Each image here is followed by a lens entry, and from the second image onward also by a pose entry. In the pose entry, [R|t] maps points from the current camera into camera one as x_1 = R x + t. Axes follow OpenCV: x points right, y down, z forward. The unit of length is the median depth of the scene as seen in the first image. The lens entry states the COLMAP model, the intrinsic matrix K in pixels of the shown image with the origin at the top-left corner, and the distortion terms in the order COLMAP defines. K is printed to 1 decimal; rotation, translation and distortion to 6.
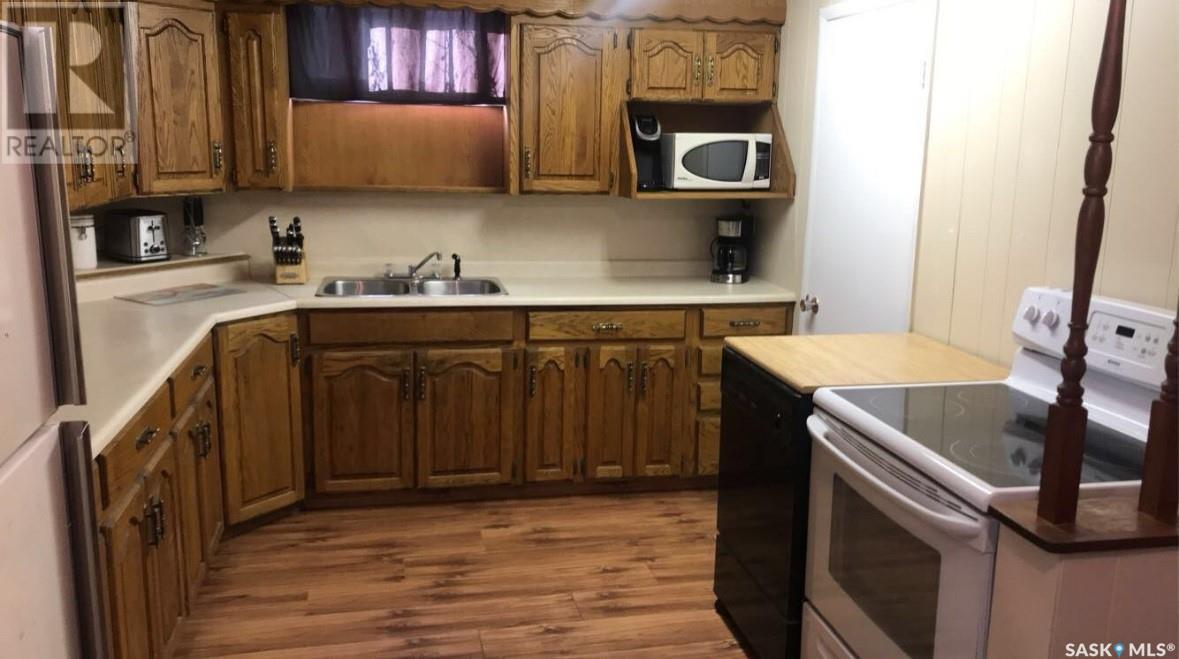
lens RADIAL K [[942.0, 0, 591.8], [0, 942.0, 321.1], [0, 0, 1]] dist [0.069716, -0.064773]
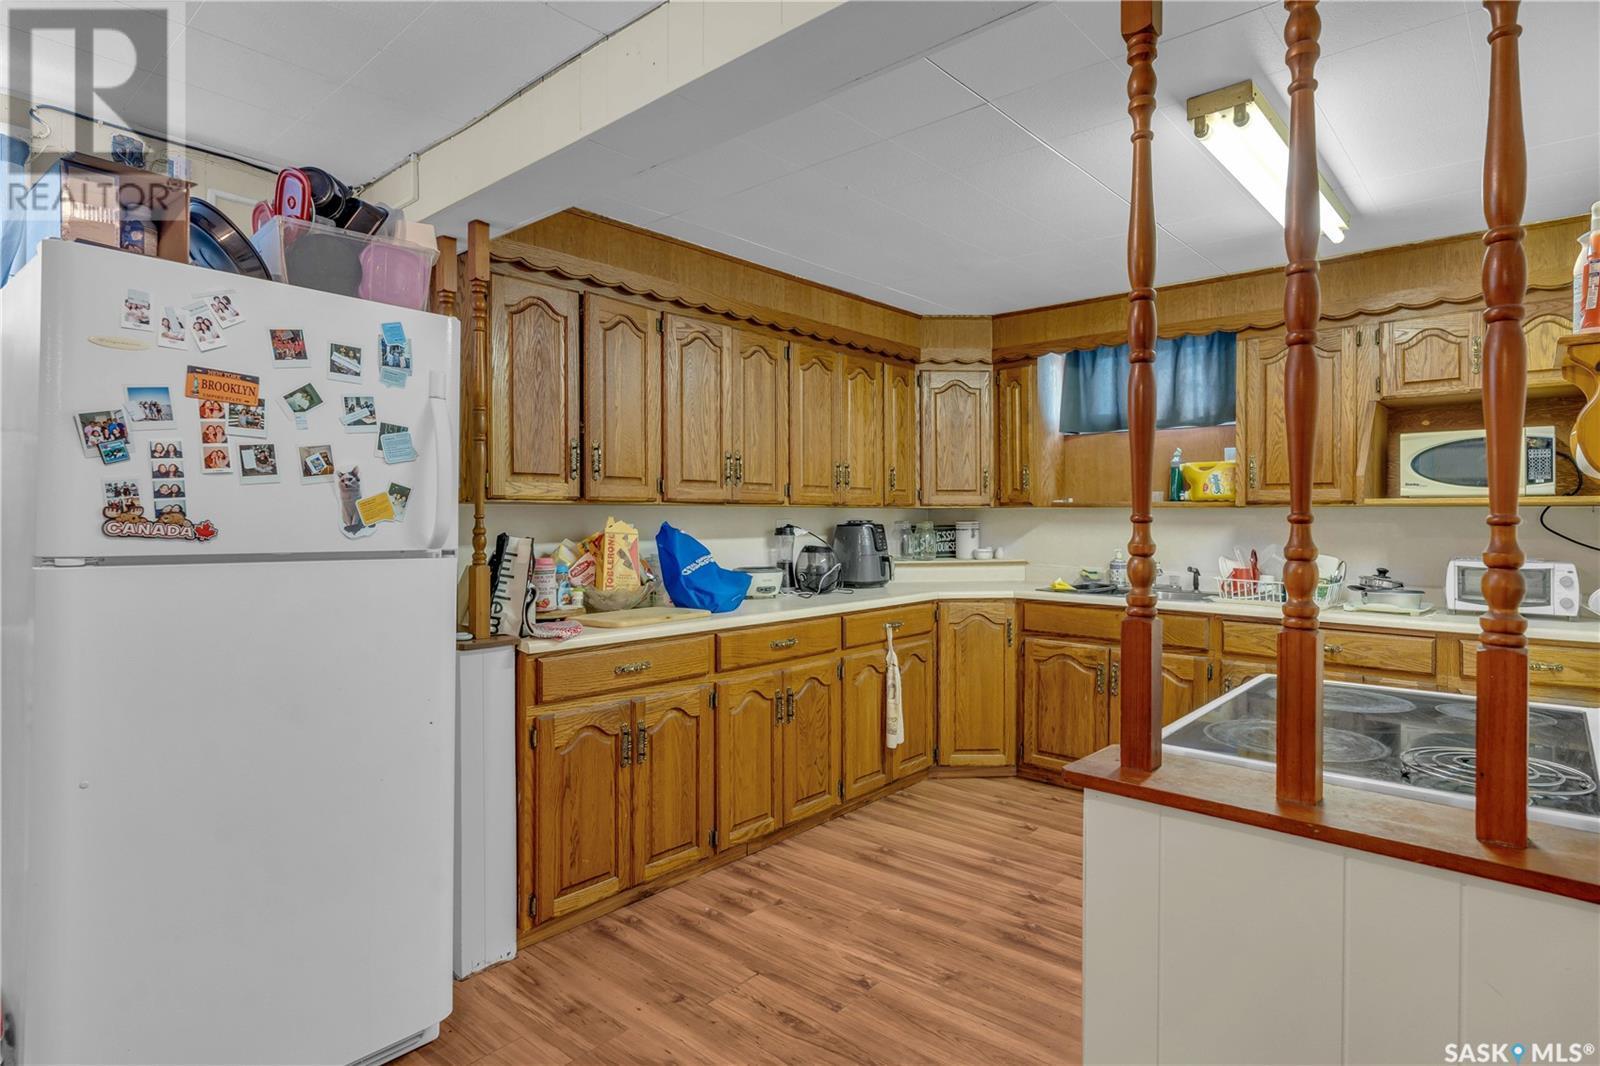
lens RADIAL K [[861.5, 0, 822.6], [0, 861.5, 516.5], [0, 0, 1]] dist [-0.000095, 0.003081]
pose [[0.608220, -0.014758, -0.793632, 0.381311], [-0.140997, 0.981919, -0.126316, 0.053912], [0.781146, 0.188727, 0.595141, 0.133153]]
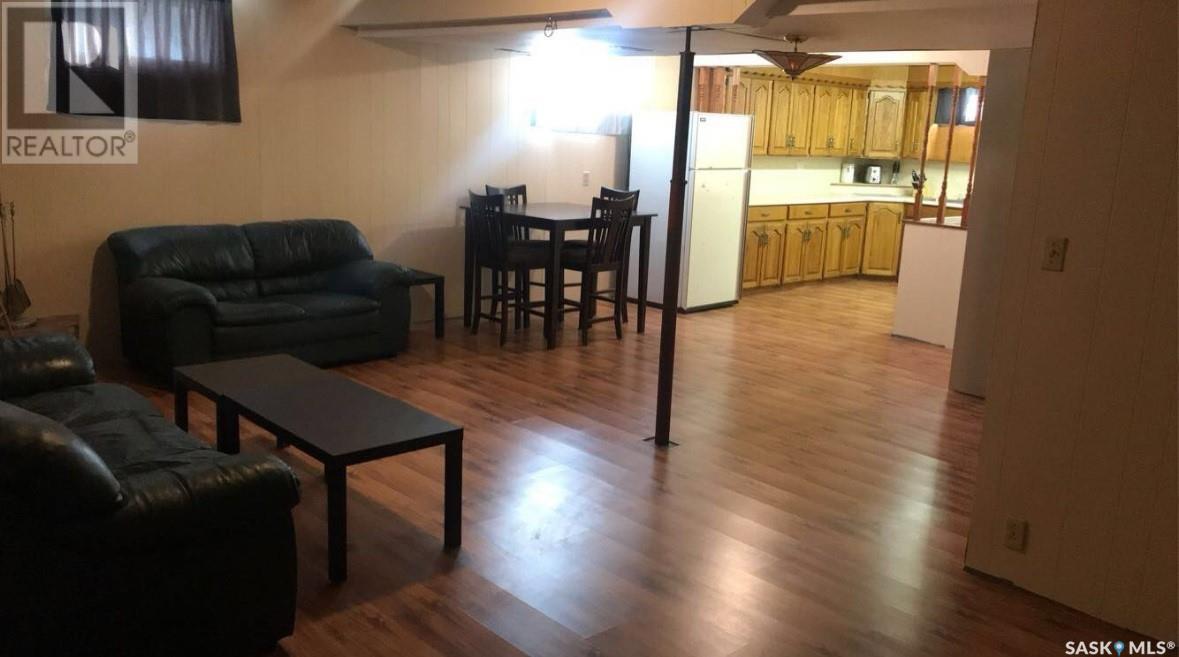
lens RADIAL K [[990.3, 0, 586.9], [0, 990.3, 327.4], [0, 0, 1]] dist [0.050791, -0.002340]
pose [[0.516148, 0.178907, -0.837606, 1.531898], [-0.197638, 0.976427, 0.086770, 0.247062], [0.833385, 0.120756, 0.539340, -1.132213]]
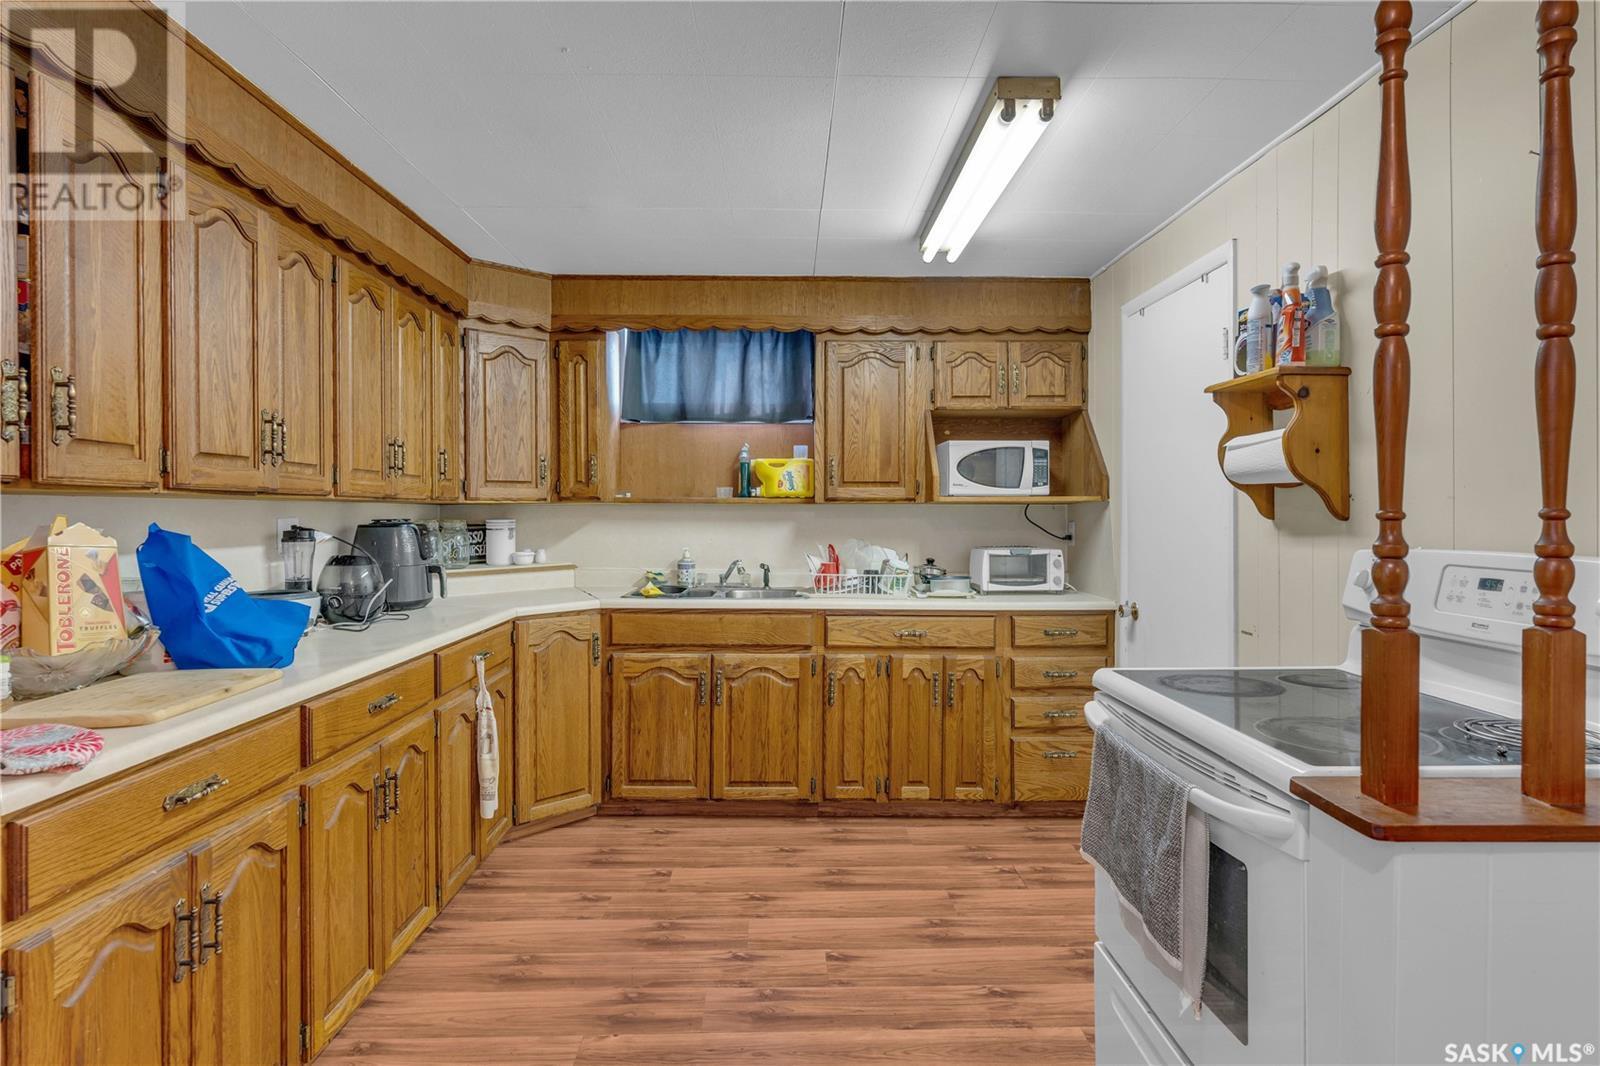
lens RADIAL K [[861.5, 0, 802.7], [0, 861.5, 514.8], [0, 0, 1]] dist [-0.000095, 0.003081]
pose [[0.982252, -0.016122, -0.186869, 0.076059], [-0.019159, 0.982464, -0.185467, 0.052729], [0.186582, 0.185756, 0.964718, 0.112591]]
